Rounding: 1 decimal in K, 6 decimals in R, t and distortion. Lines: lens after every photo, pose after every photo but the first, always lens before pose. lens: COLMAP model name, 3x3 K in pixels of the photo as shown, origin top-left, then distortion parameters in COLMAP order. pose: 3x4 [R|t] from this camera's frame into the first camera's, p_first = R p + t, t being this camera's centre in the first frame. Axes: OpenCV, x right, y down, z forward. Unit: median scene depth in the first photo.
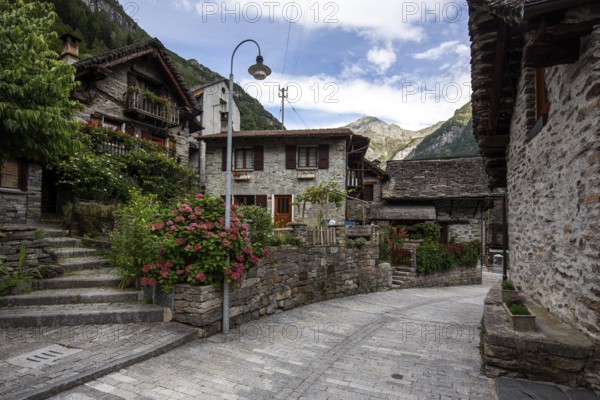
lens RADIAL K [[325.8, 0, 312.1], [0, 325.8, 231.0], [0, 0, 1]] dist [-0.025474, -0.000058]
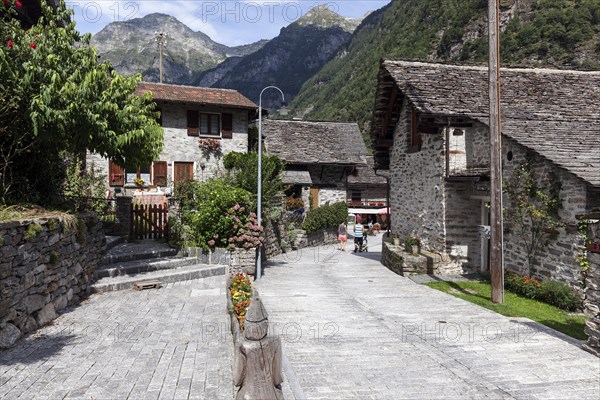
lens RADIAL K [[440.0, 0, 318.2], [0, 440.0, 213.0], [0, 0, 1]] dist [0.011978, 0.002960]
pose [[0.878309, -0.037343, 0.476633, -0.362395], [0.004979, 0.997605, 0.068984, -0.050661], [-0.478067, -0.058216, 0.876392, -0.349449]]
